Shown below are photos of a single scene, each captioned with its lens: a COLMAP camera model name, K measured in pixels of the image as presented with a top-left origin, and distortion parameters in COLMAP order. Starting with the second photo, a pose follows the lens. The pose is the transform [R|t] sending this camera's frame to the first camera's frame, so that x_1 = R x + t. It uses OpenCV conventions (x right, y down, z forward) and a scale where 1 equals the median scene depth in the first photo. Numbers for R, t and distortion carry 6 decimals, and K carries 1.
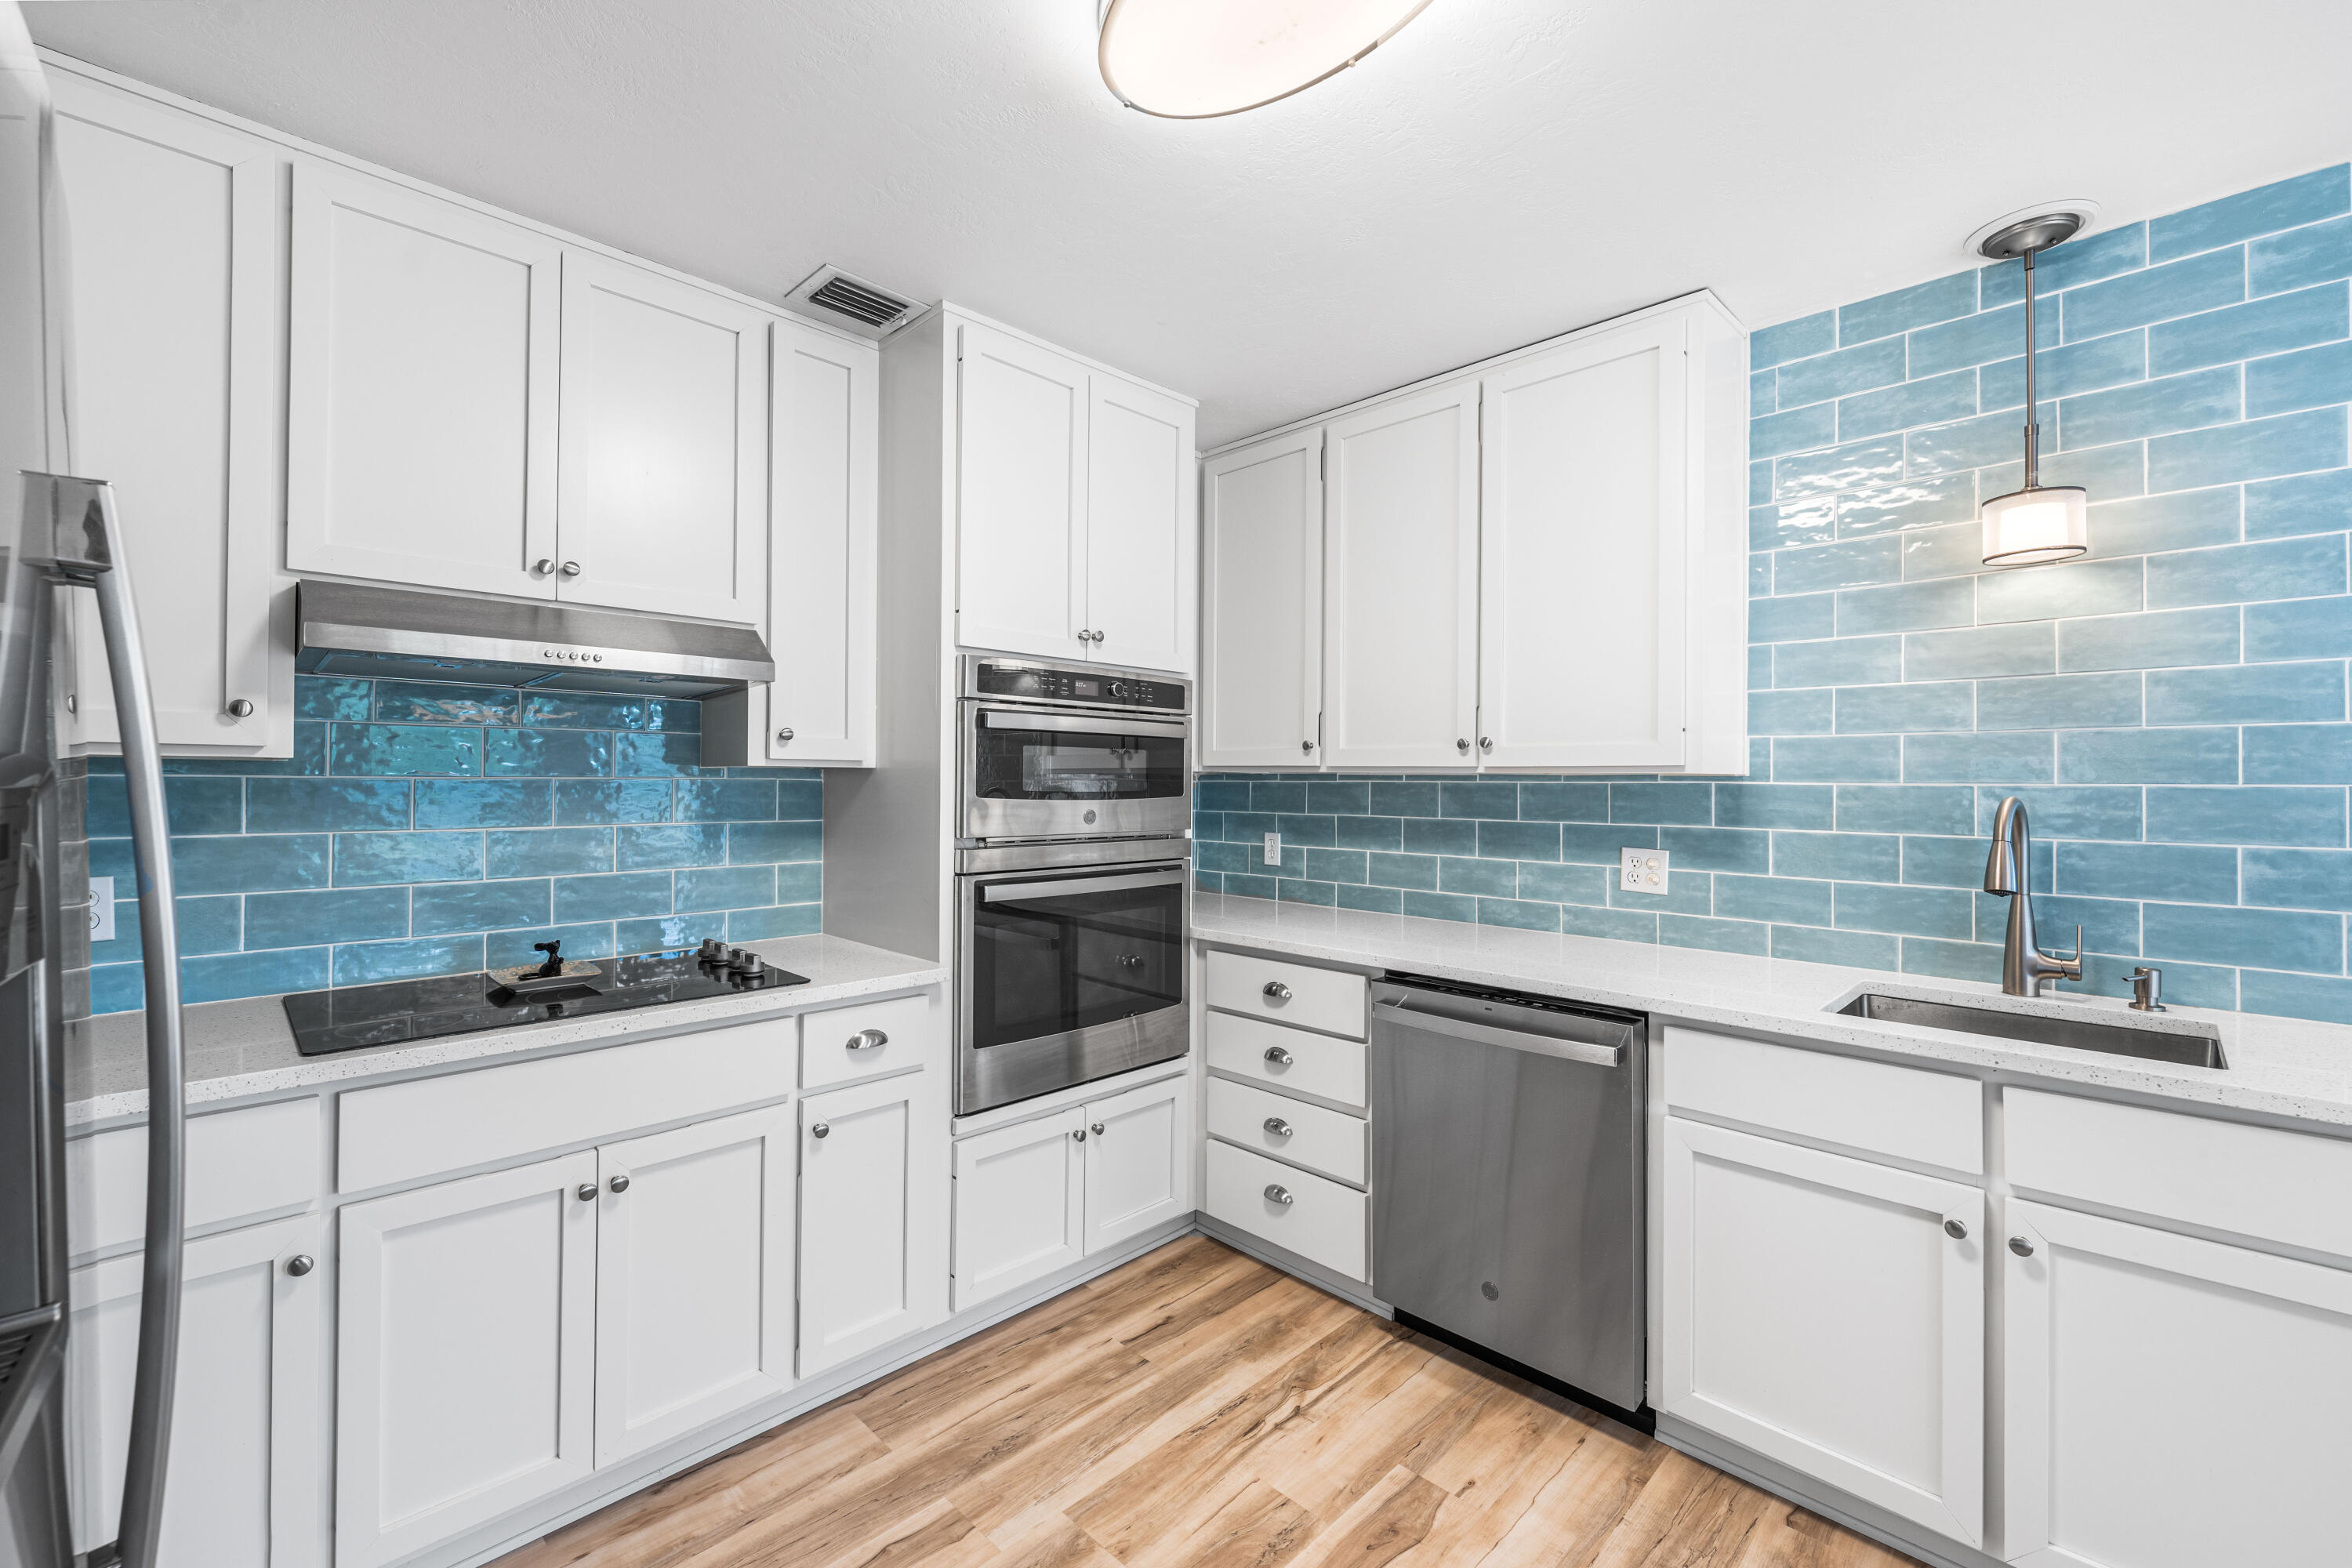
lens RADIAL K [[971.8, 0, 1158.9], [0, 971.8, 775.1], [0, 0, 1]] dist [0.001936, 0.000061]
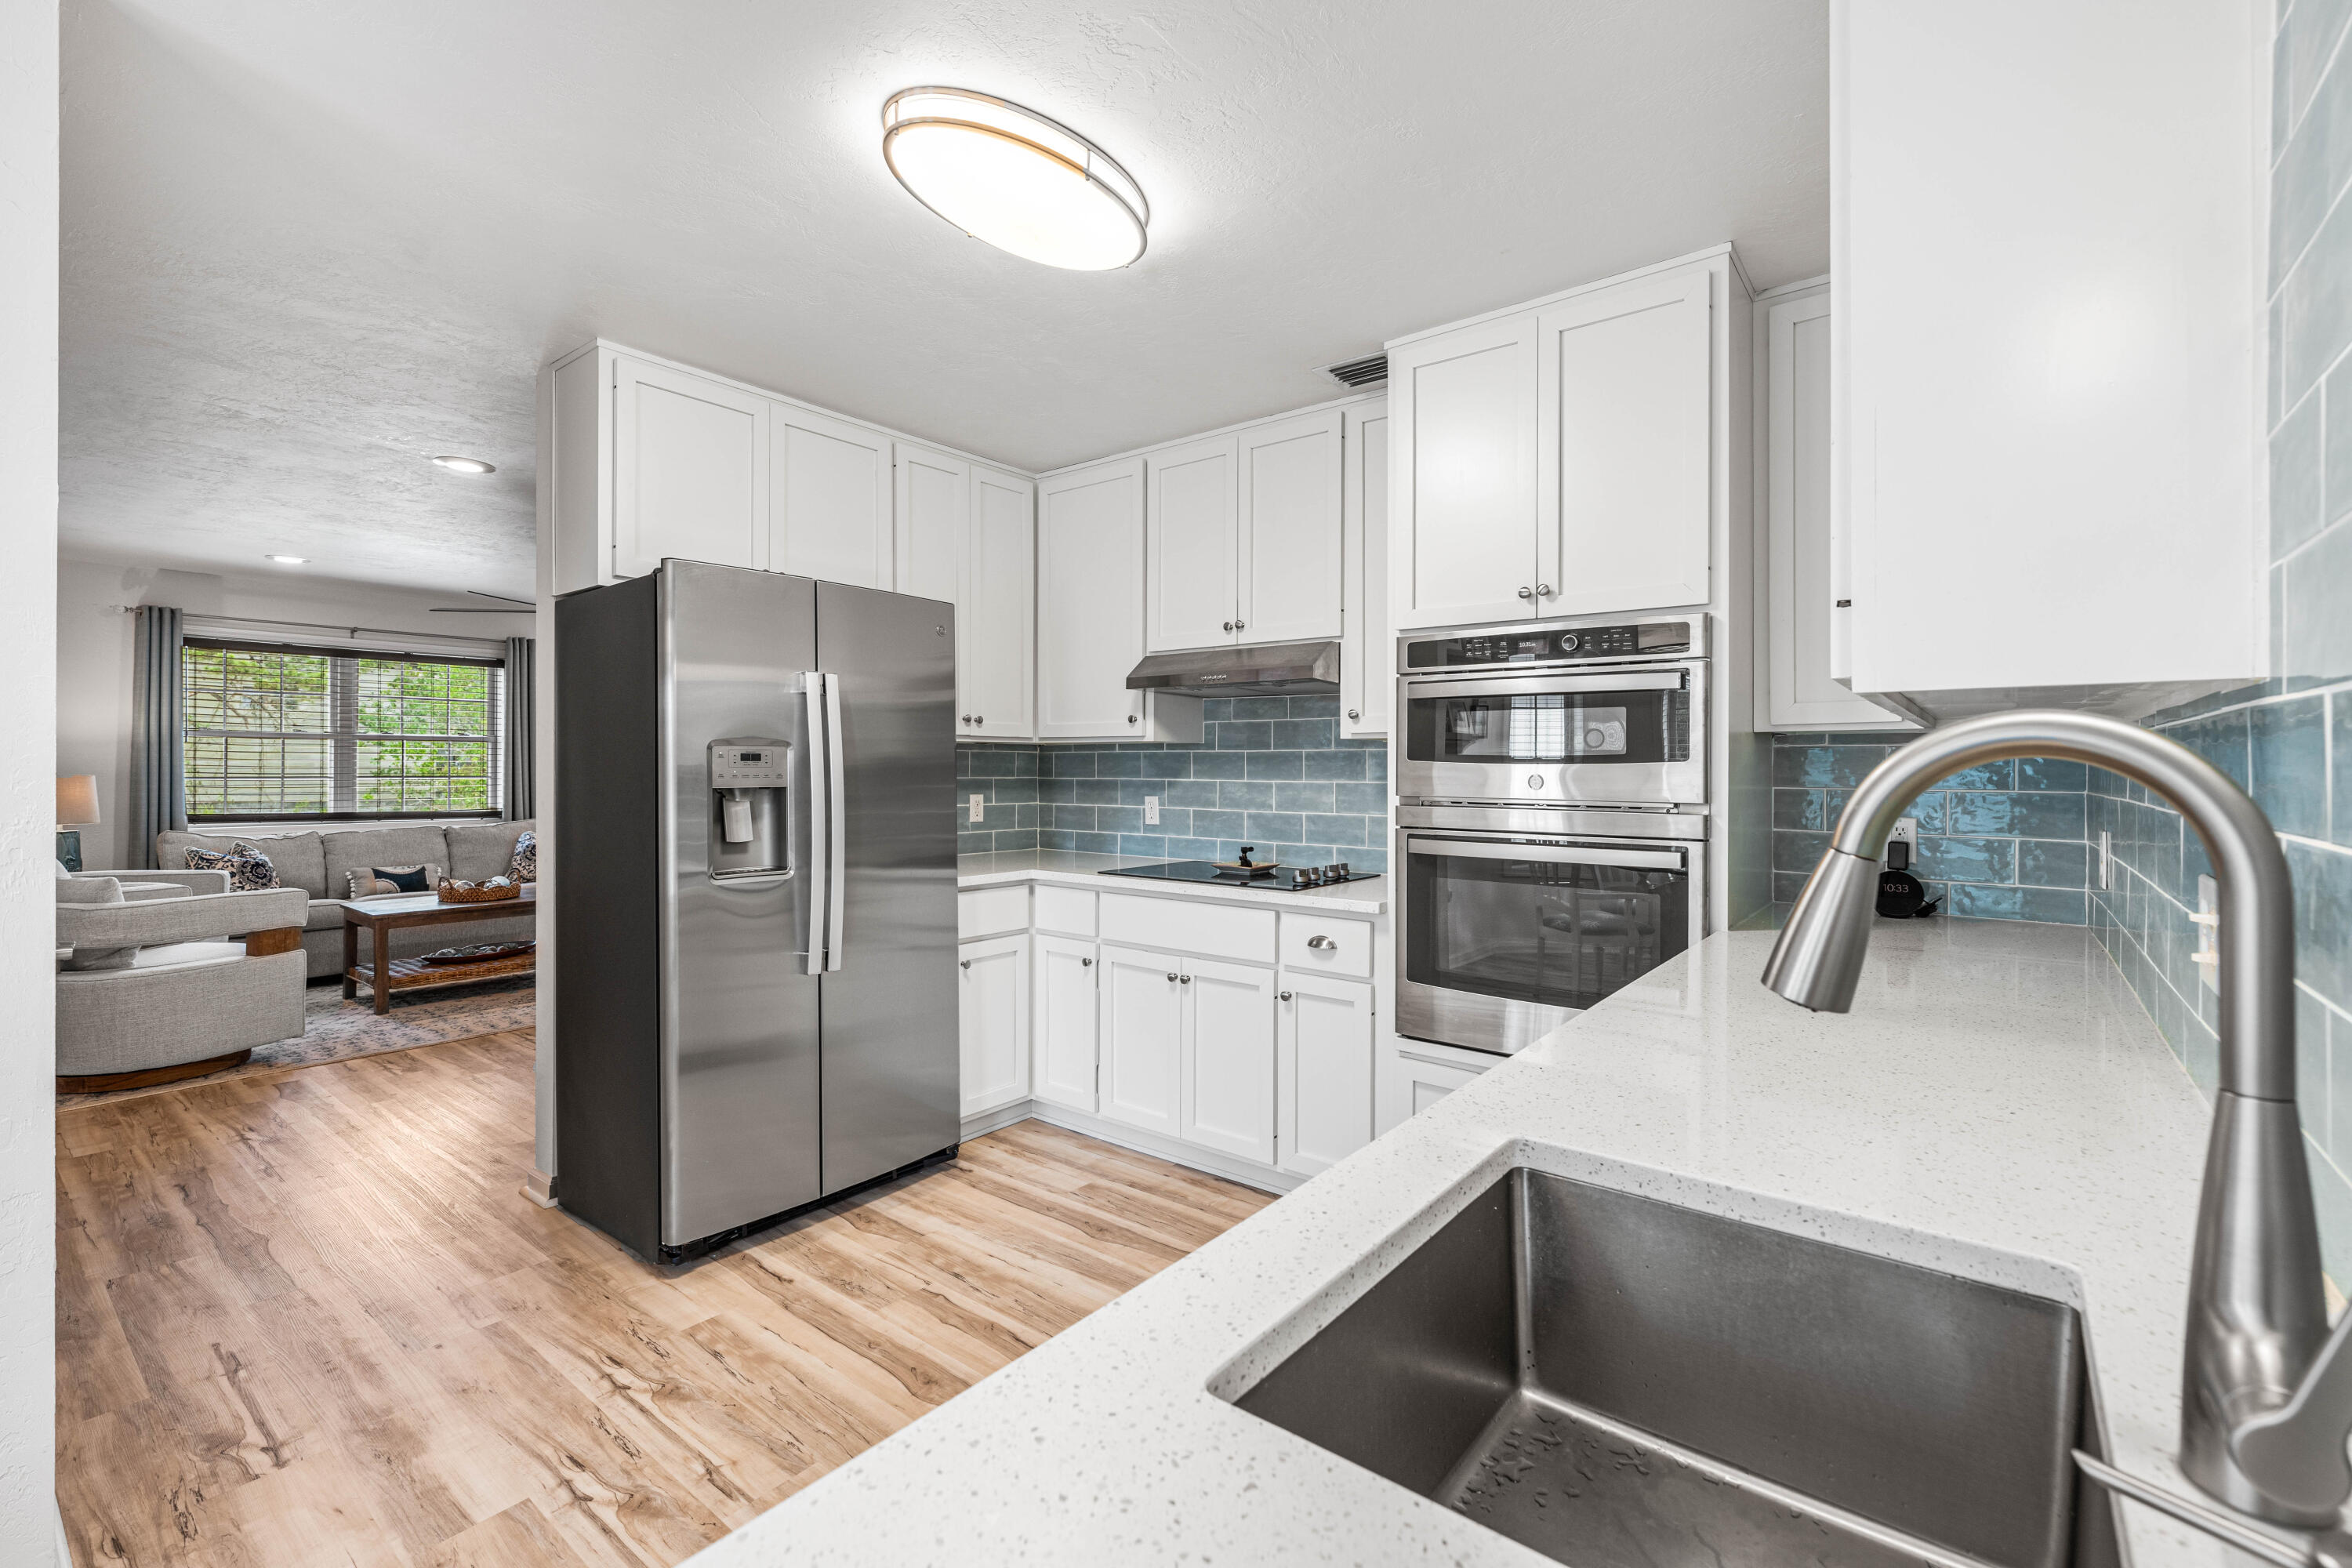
lens RADIAL K [[1017.3, 0, 1209.6], [0, 1017.3, 763.2], [0, 0, 1]] dist [-0.000629, -0.000303]
pose [[0.138749, -0.007783, -0.990297, 0.966679], [0.001920, 0.999969, -0.007590, 0.035209], [0.990326, -0.000849, 0.138760, 0.606220]]
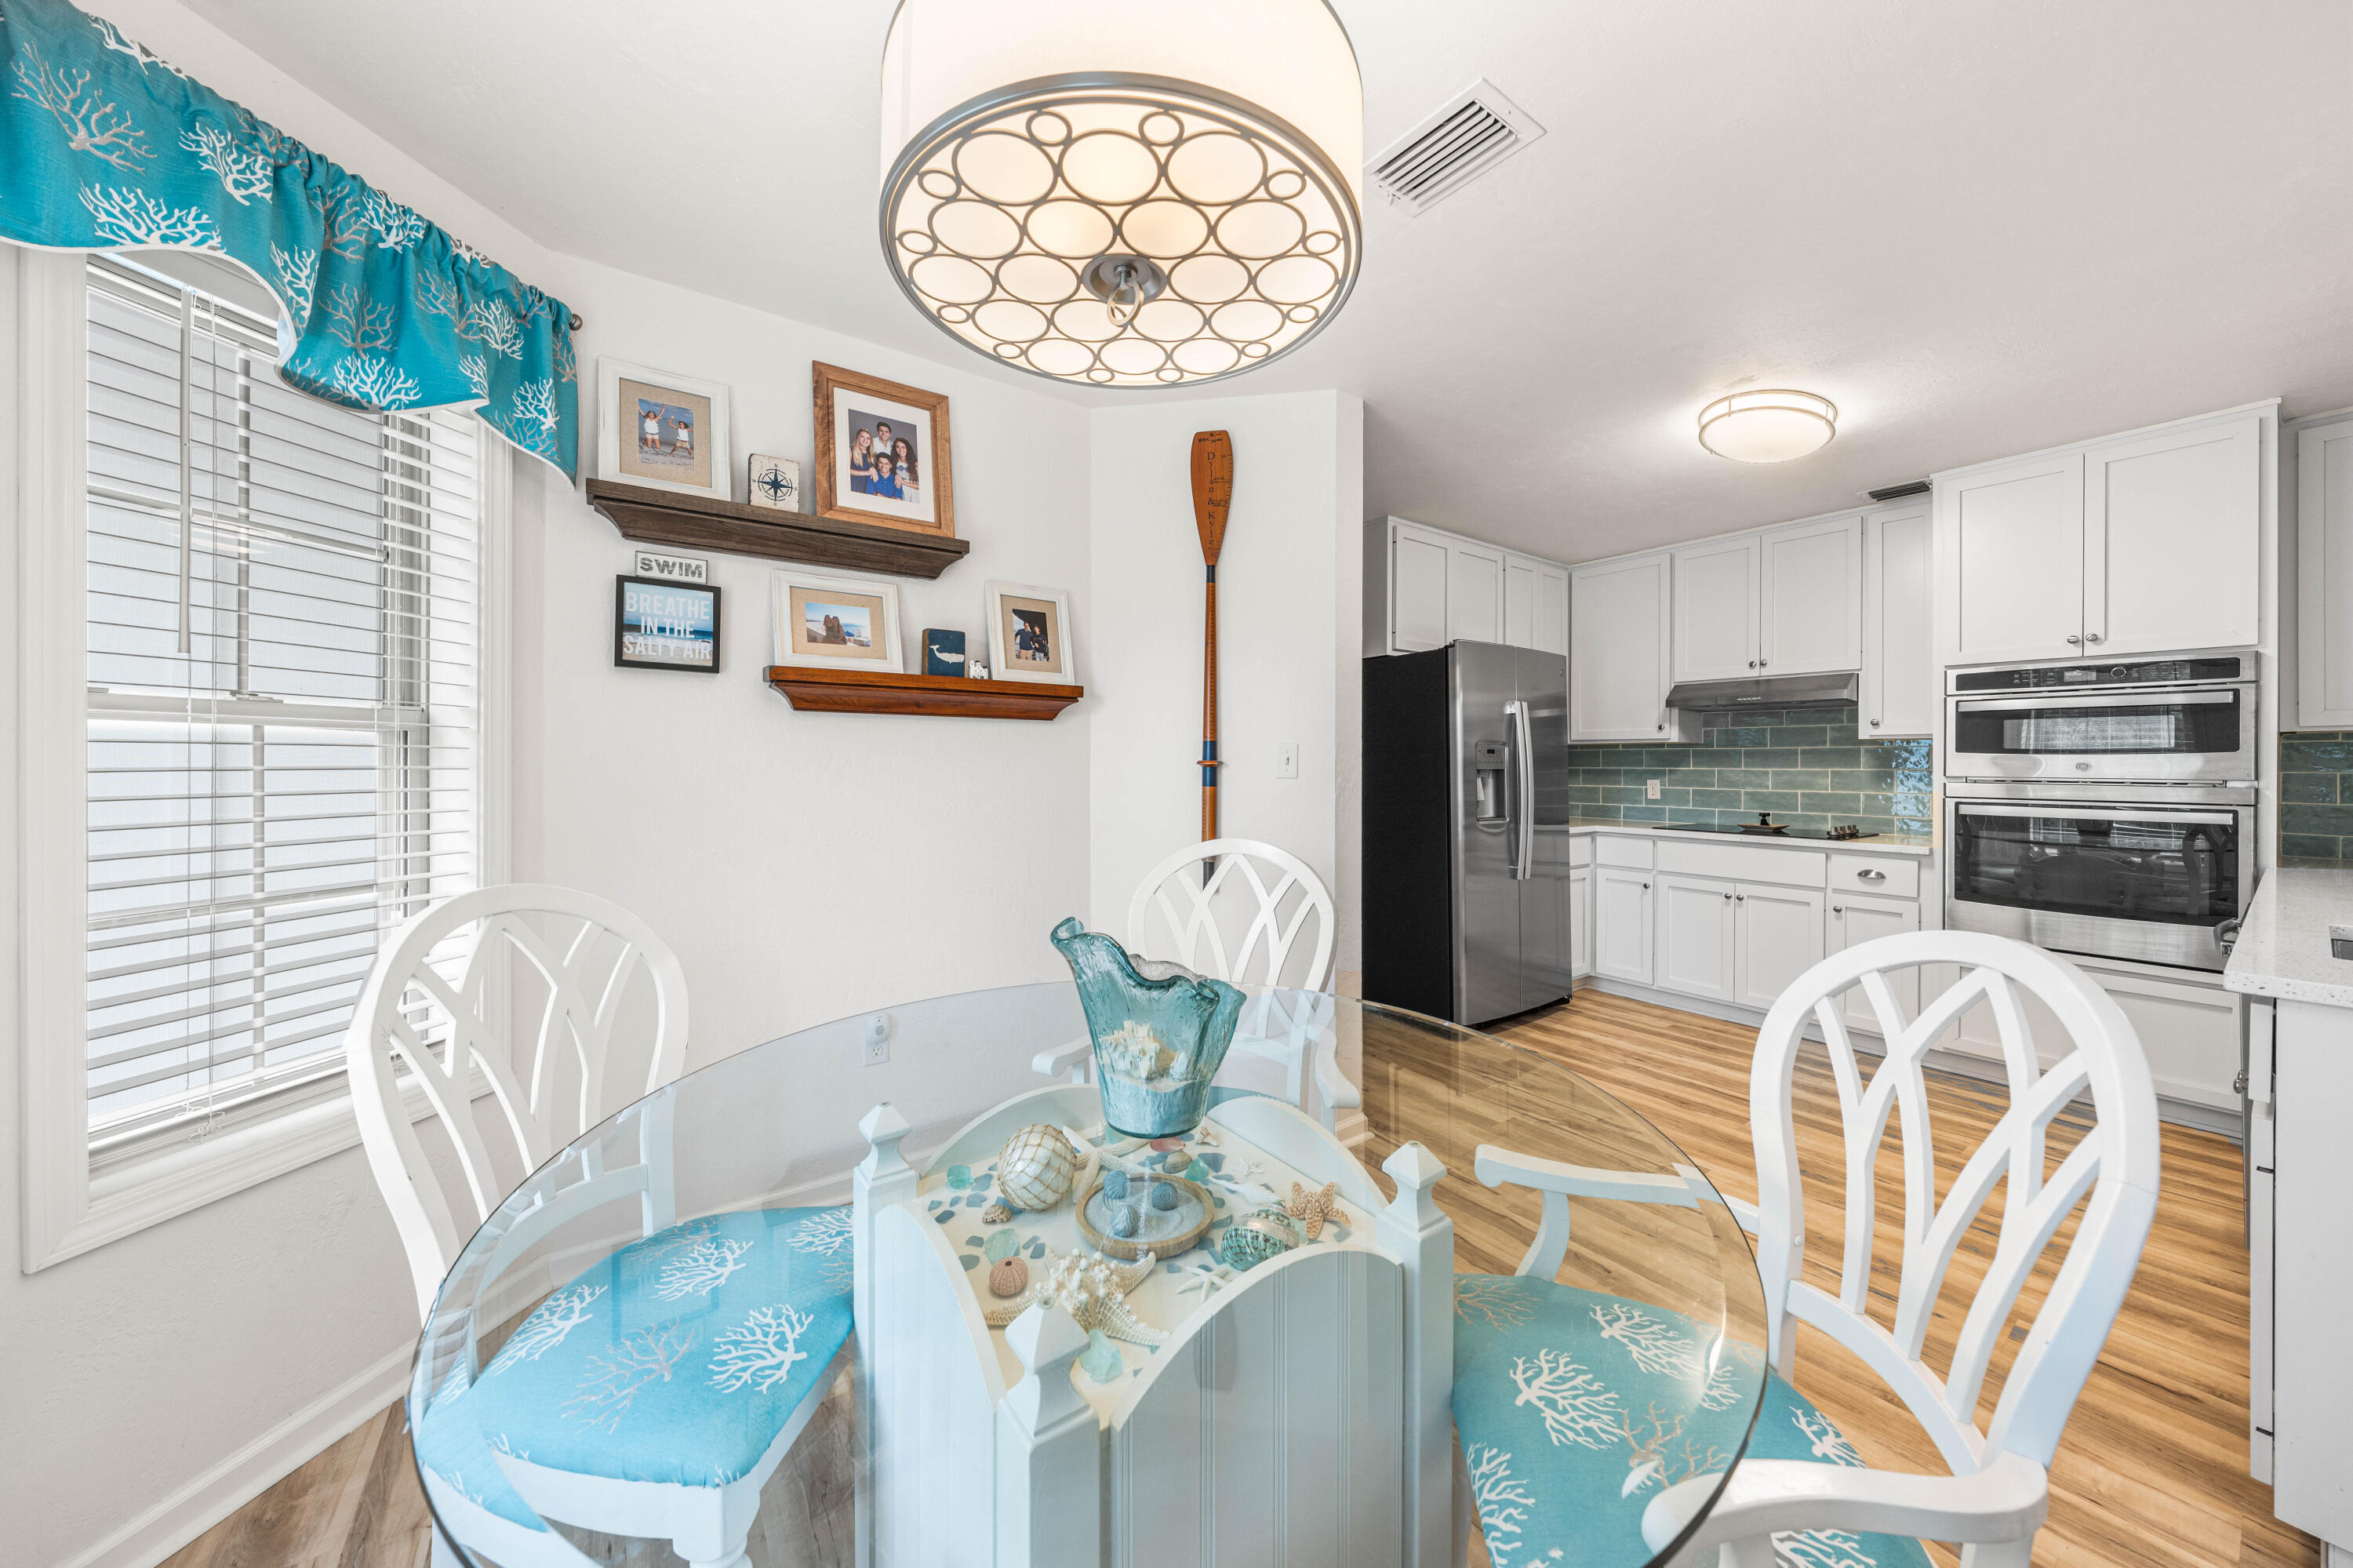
lens RADIAL K [[816.8, 0, 1185.3], [0, 816.8, 761.2], [0, 0, 1]] dist [0.001274, 0.000010]
pose [[-0.153073, -0.010678, -0.988157, 1.449105], [-0.003295, 0.999942, -0.010295, 0.057426], [0.988209, 0.001680, -0.153099, -0.121357]]
